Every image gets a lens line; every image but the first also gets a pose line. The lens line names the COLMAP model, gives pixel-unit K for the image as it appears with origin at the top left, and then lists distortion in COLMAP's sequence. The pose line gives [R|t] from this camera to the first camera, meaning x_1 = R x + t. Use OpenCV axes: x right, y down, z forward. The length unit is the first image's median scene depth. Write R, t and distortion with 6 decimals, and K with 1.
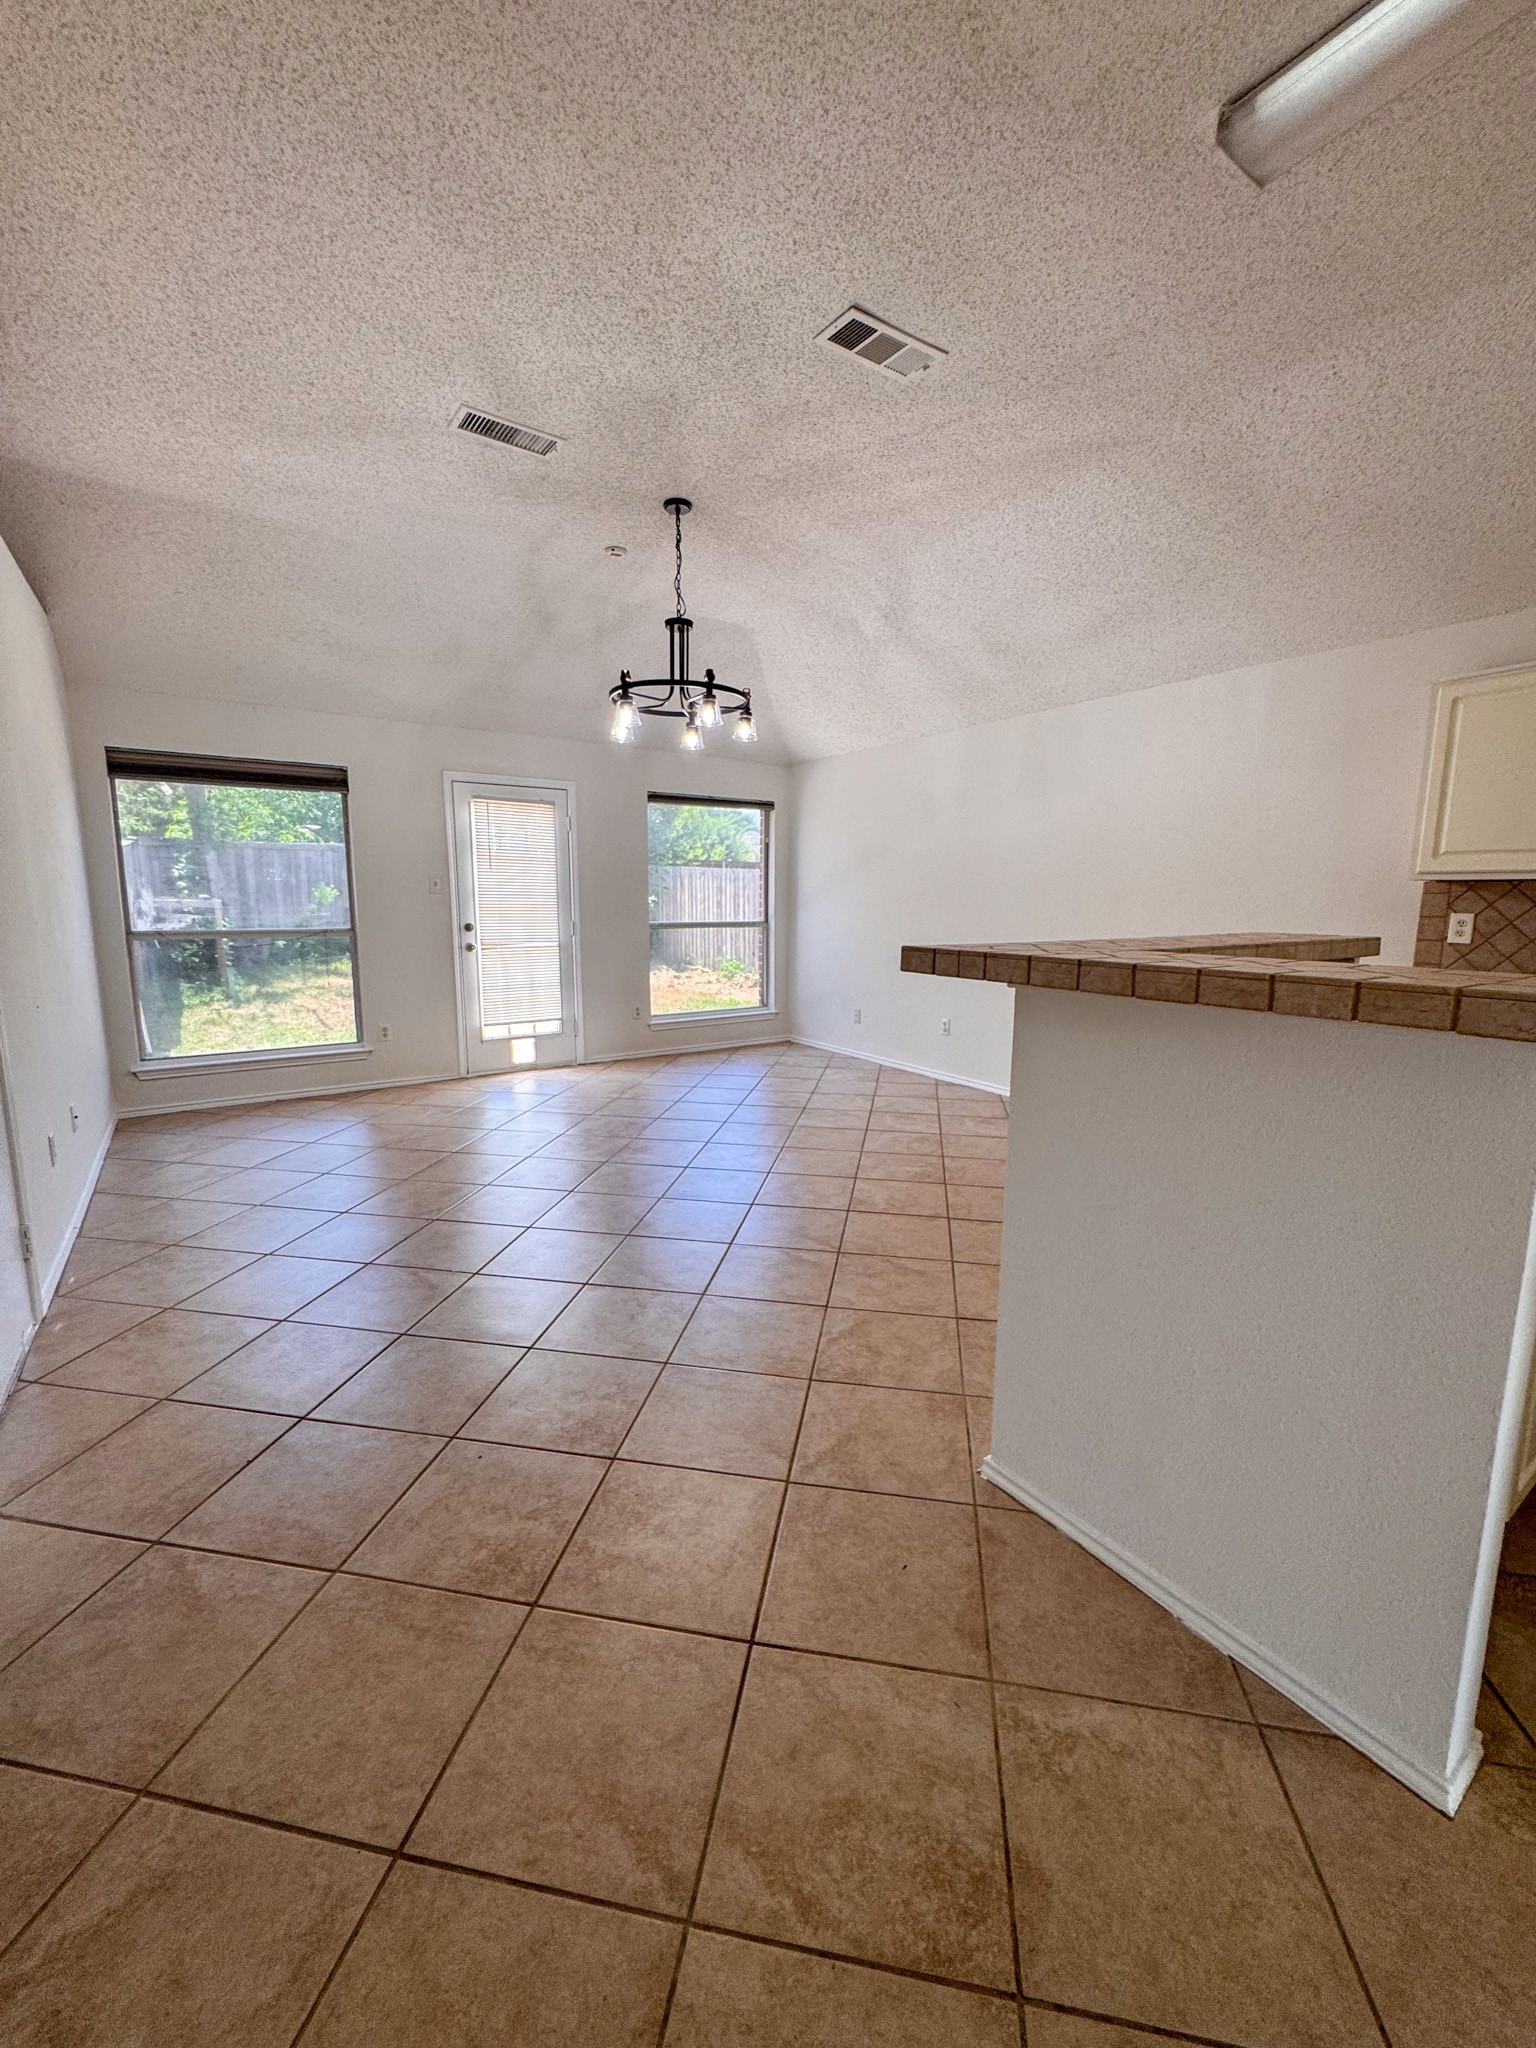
lens RADIAL K [[823.9, 0, 767.3], [0, 823.9, 1021.6], [0, 0, 1]] dist [-0.004364, 0.000612]
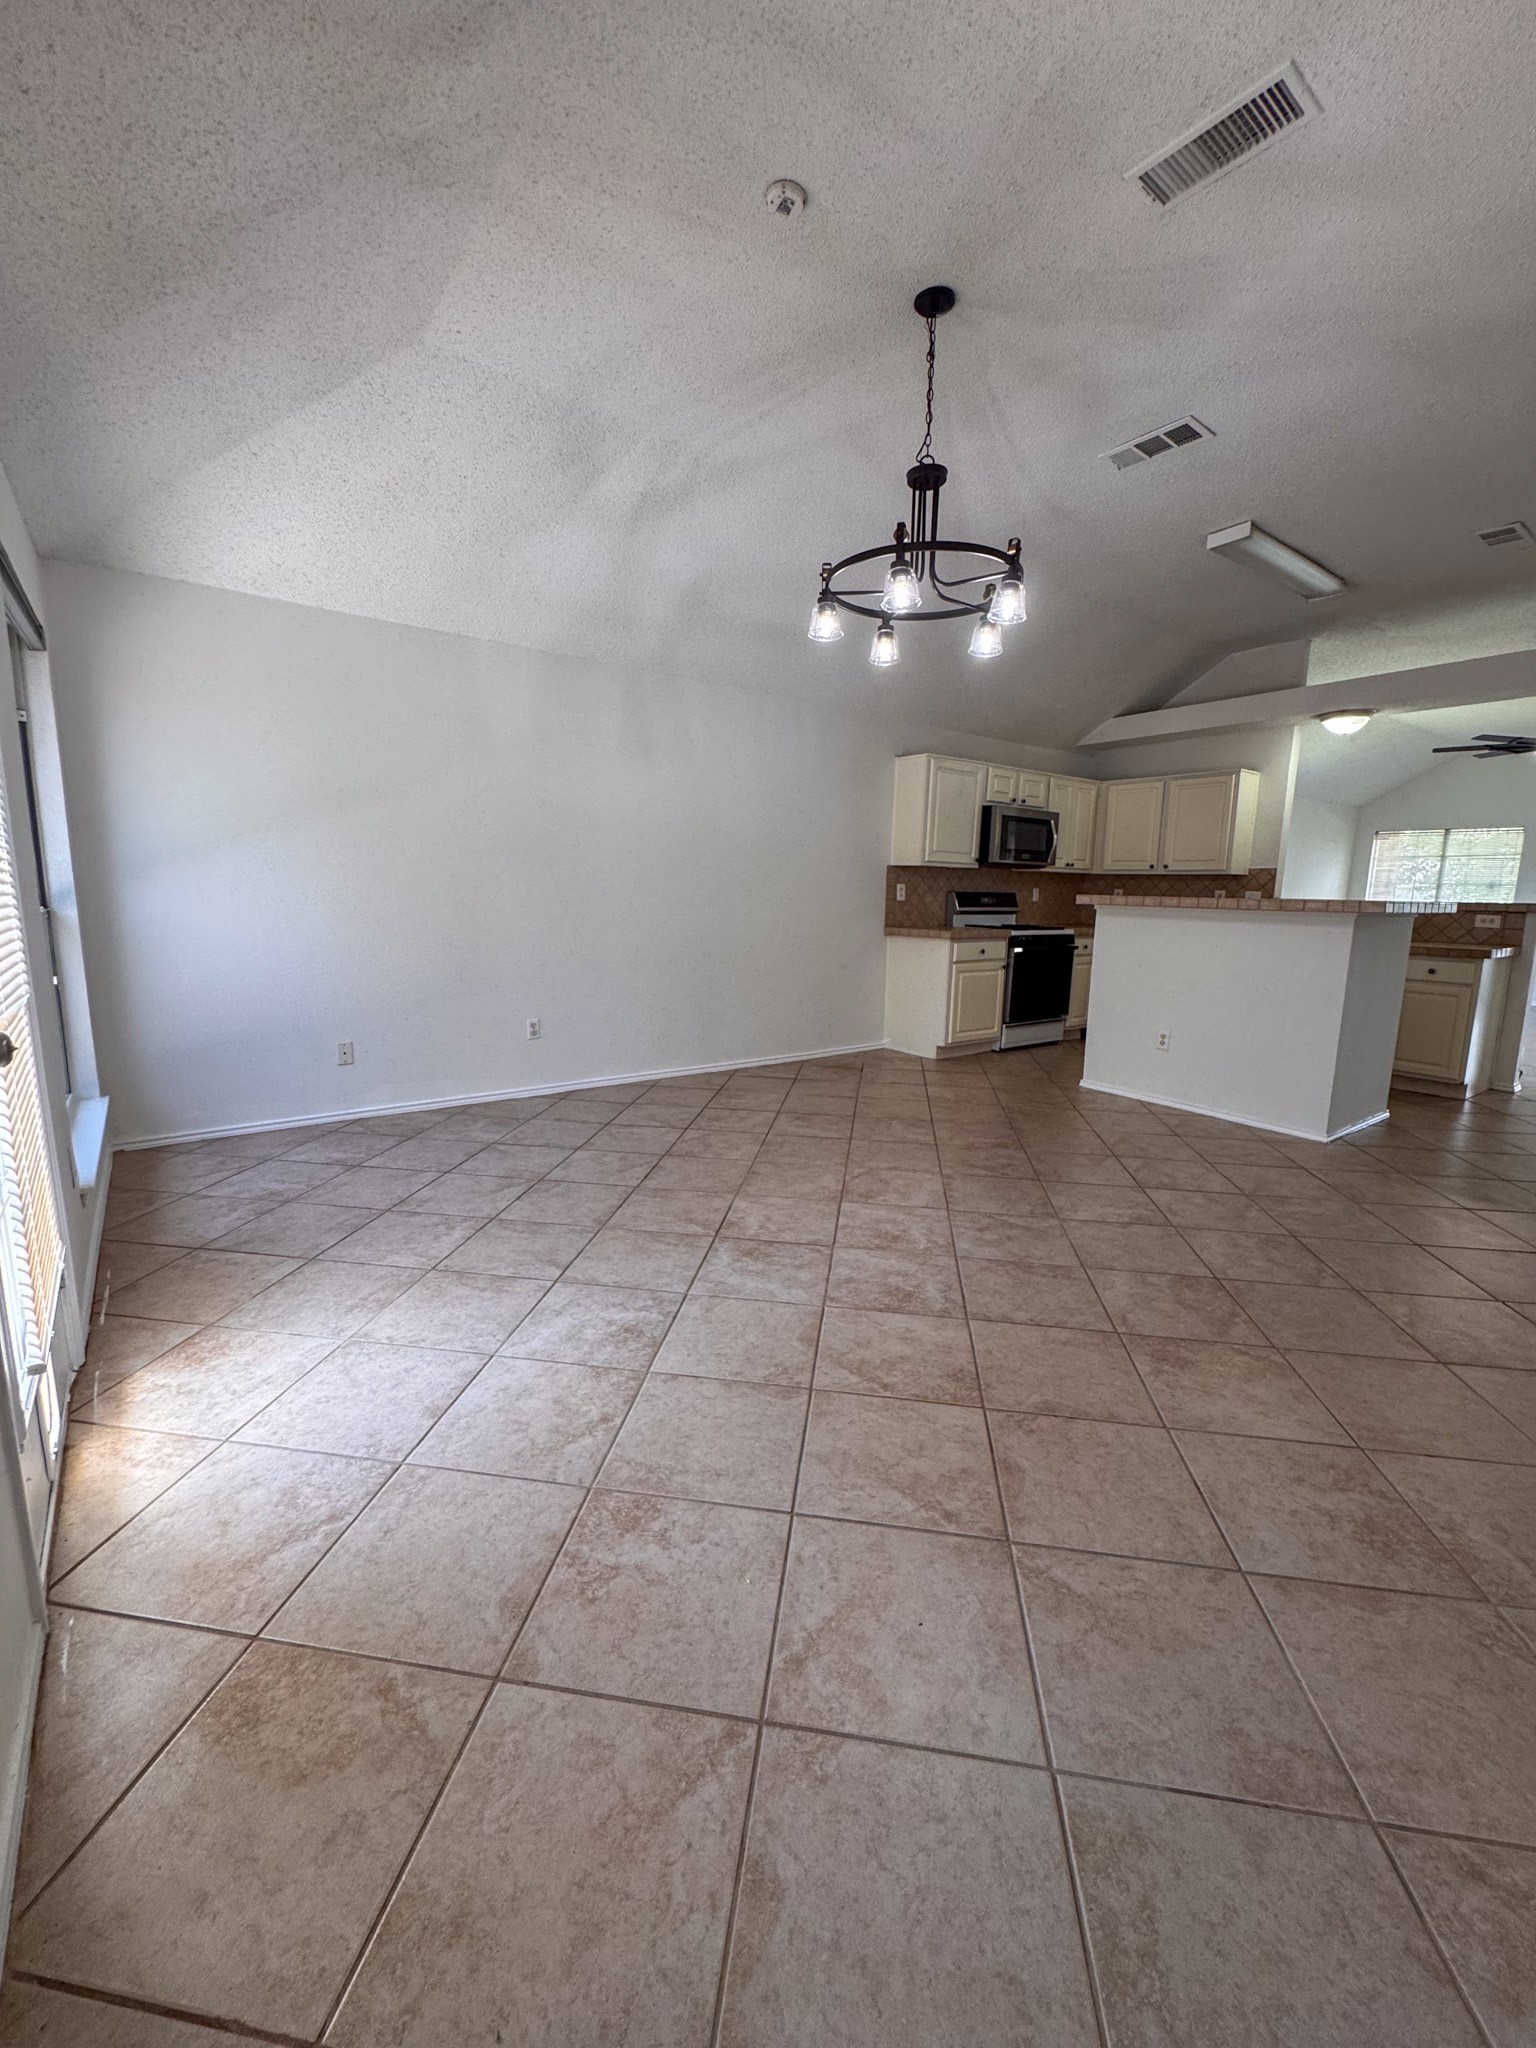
lens RADIAL K [[823.9, 0, 769.7], [0, 823.9, 1019.9], [0, 0, 1]] dist [-0.004364, 0.000612]
pose [[-0.035536, -0.164321, 0.985767, -0.928462], [0.129817, 0.977273, 0.167585, -0.170548], [-0.990901, 0.133924, -0.013397, 1.277027]]
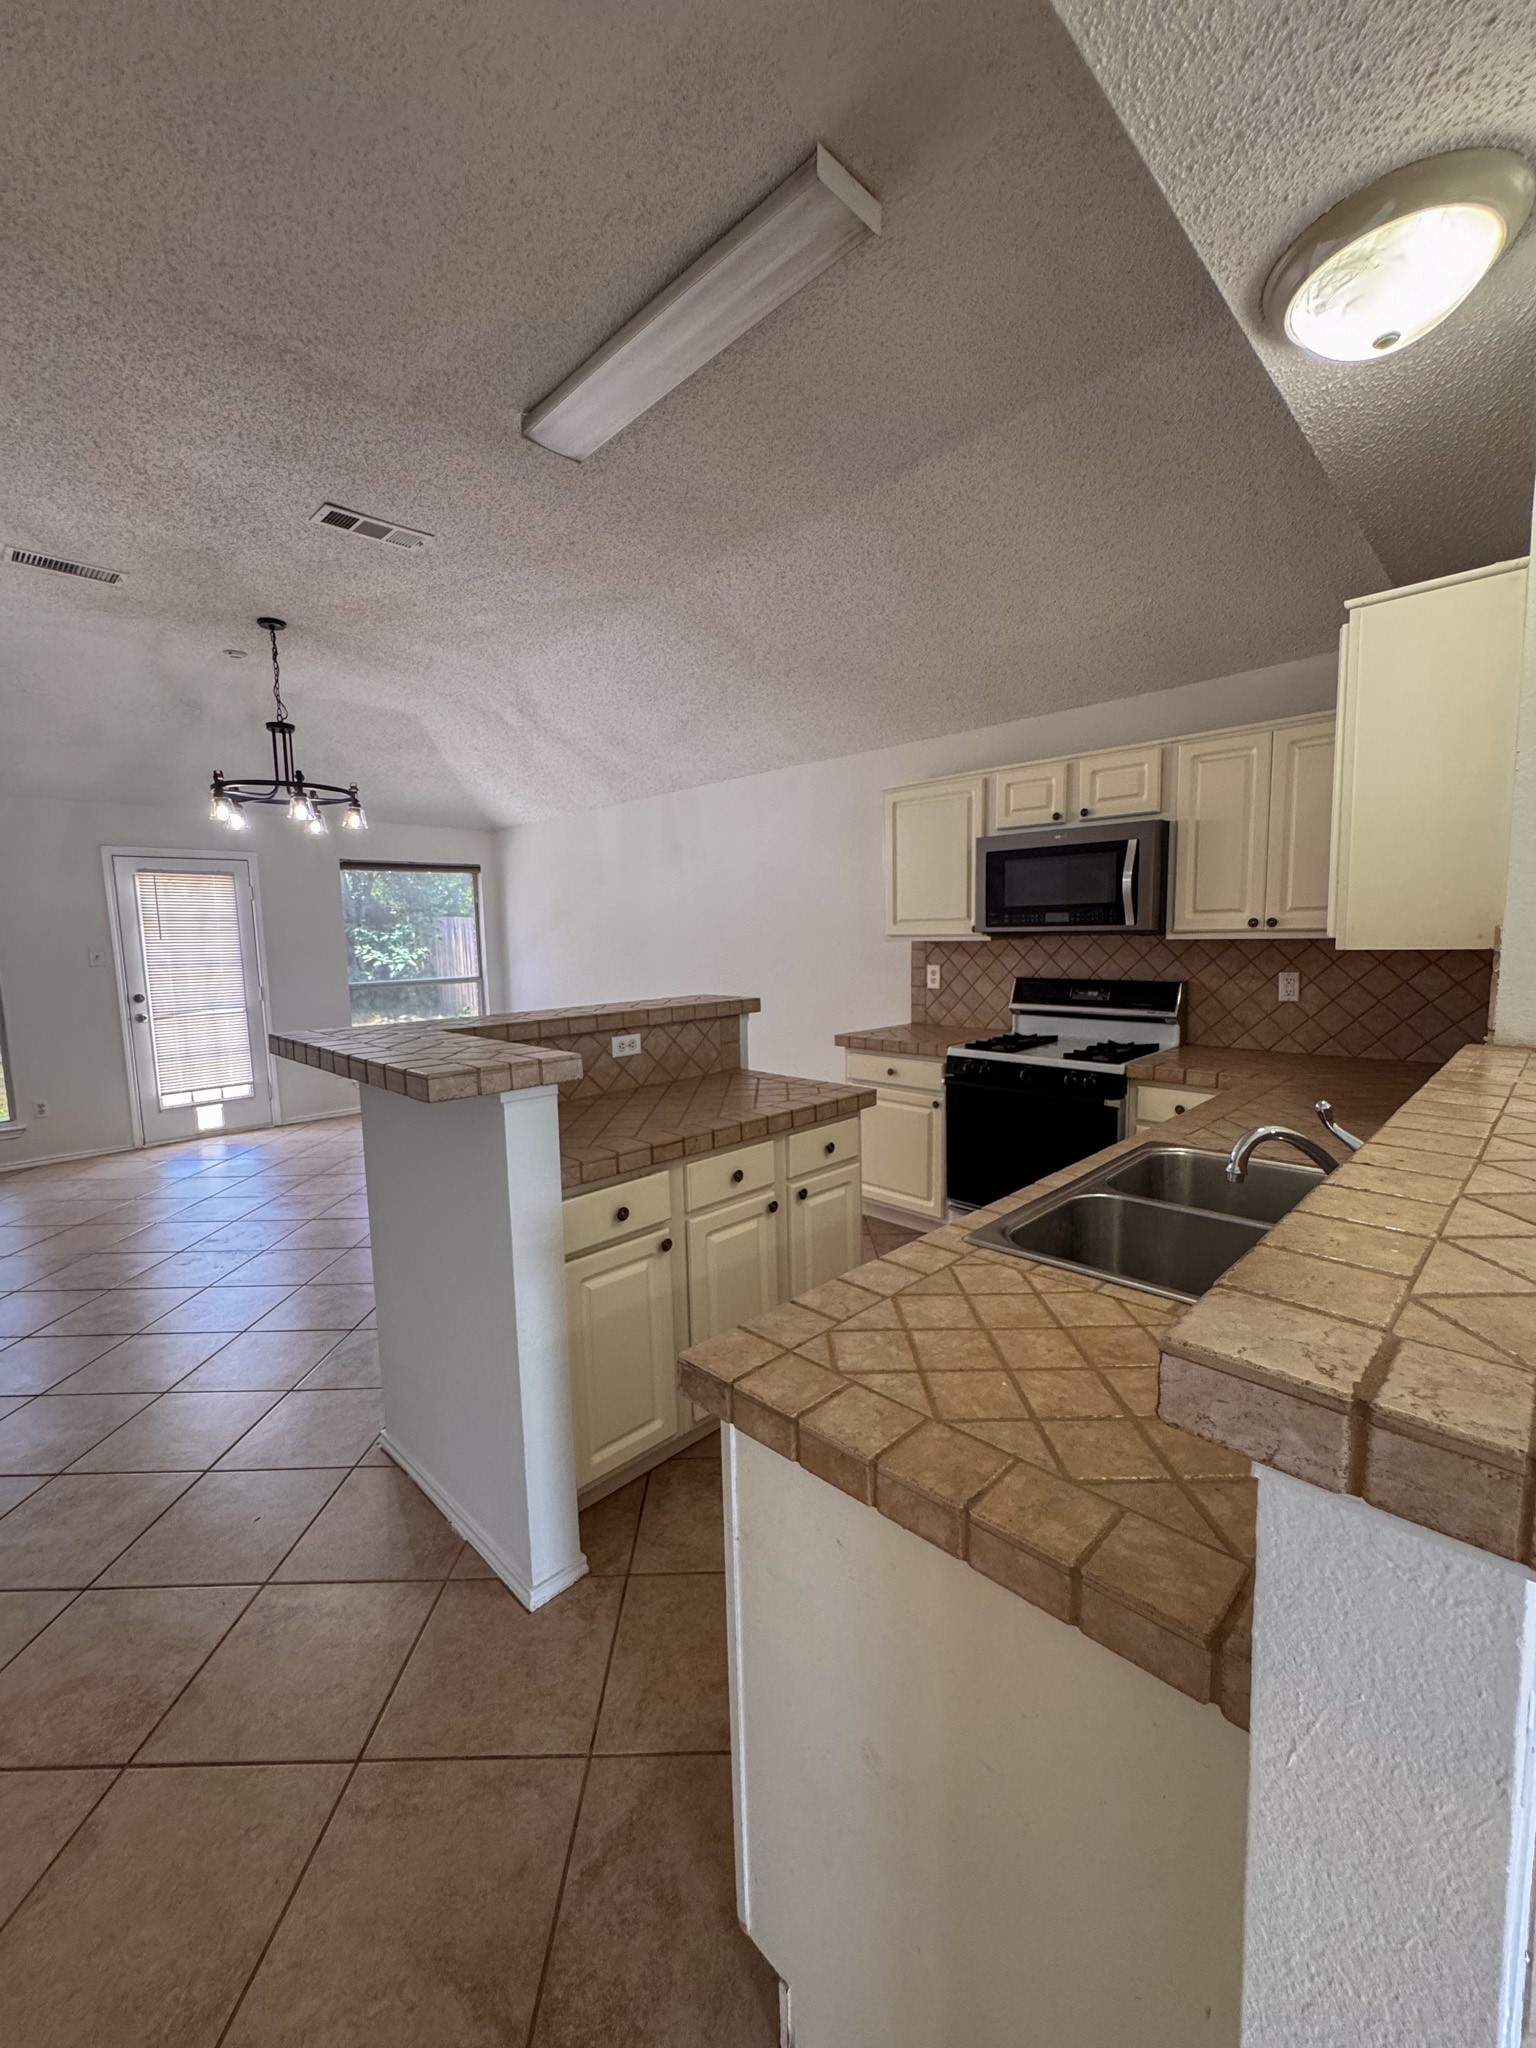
lens RADIAL K [[823.9, 0, 769.4], [0, 823.9, 1021.3], [0, 0, 1]] dist [-0.004364, 0.000612]
pose [[0.982526, -0.047247, 0.180031, 0.339937], [0.054945, 0.997766, -0.038012, -0.009171], [-0.177833, 0.047240, 0.982926, -0.198451]]
